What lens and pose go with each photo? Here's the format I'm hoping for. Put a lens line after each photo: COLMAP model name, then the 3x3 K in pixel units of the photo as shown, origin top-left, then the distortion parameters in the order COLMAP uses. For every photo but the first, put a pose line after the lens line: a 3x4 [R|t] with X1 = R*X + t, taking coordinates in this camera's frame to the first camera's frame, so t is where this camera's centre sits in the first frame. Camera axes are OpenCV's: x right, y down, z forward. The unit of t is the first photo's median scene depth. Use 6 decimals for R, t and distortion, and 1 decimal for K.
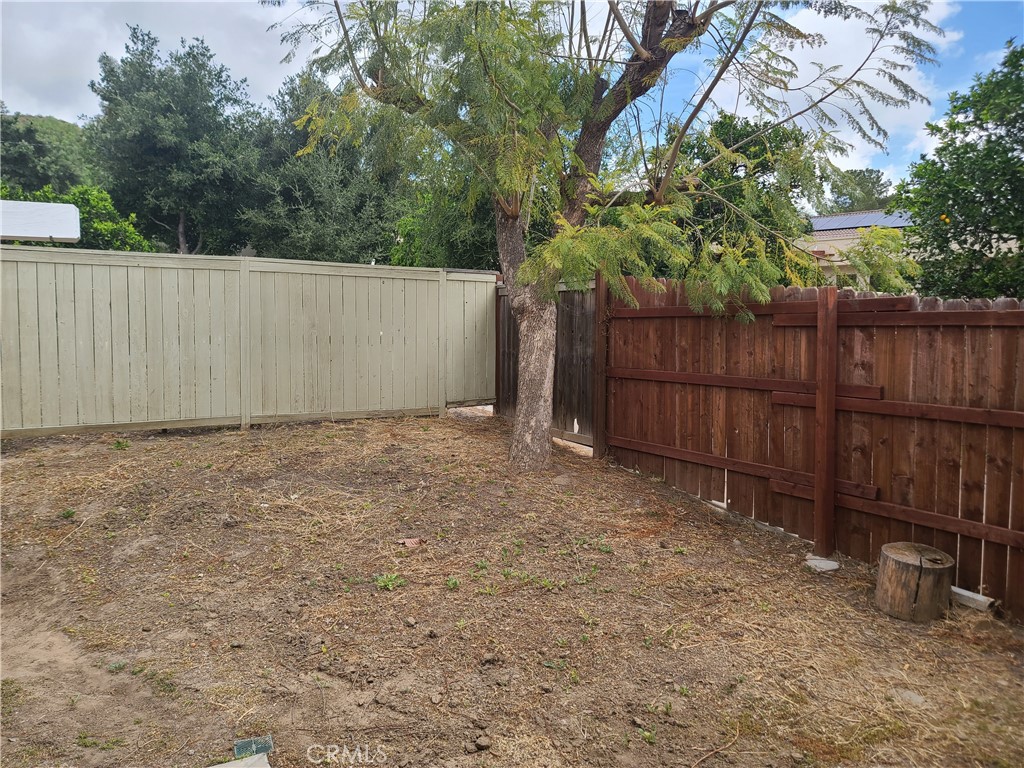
lens RADIAL K [[750.1, 0, 512.0], [0, 750.1, 384.0], [0, 0, 1]] dist [0.028116, -0.001421]
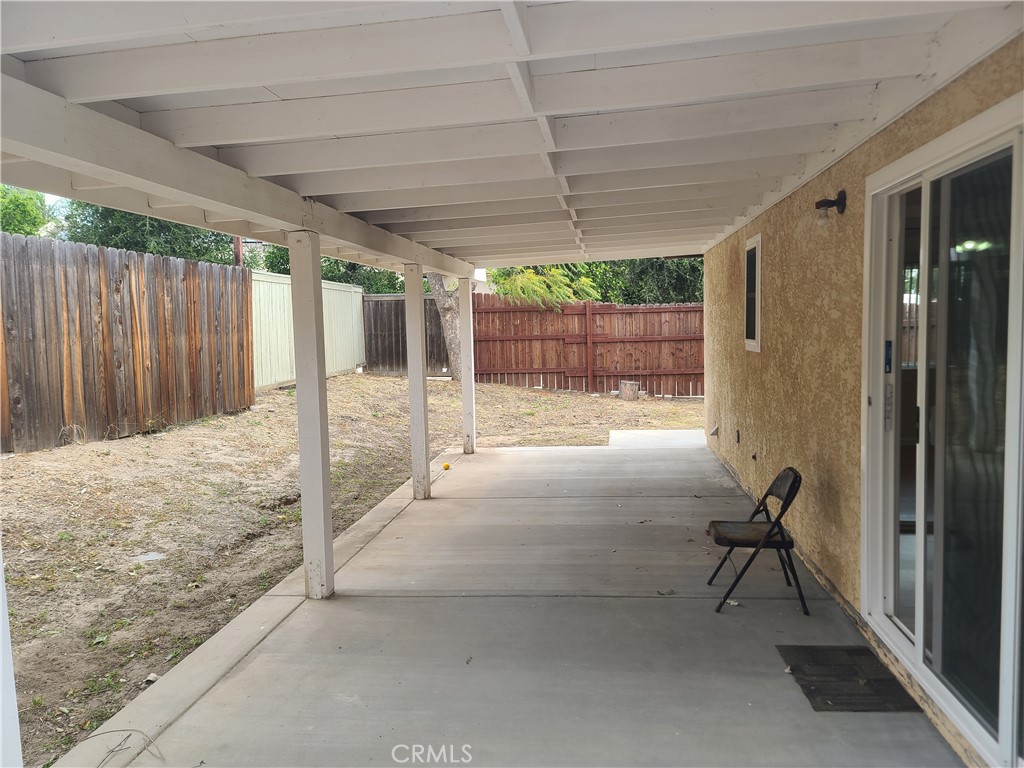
lens RADIAL K [[750.1, 0, 512.0], [0, 750.1, 384.0], [0, 0, 1]] dist [0.028116, -0.001421]
pose [[0.586787, -0.084272, 0.805344, -1.840801], [0.085502, 0.995458, 0.041867, 0.040217], [-0.805214, 0.044291, 0.591328, -0.401529]]
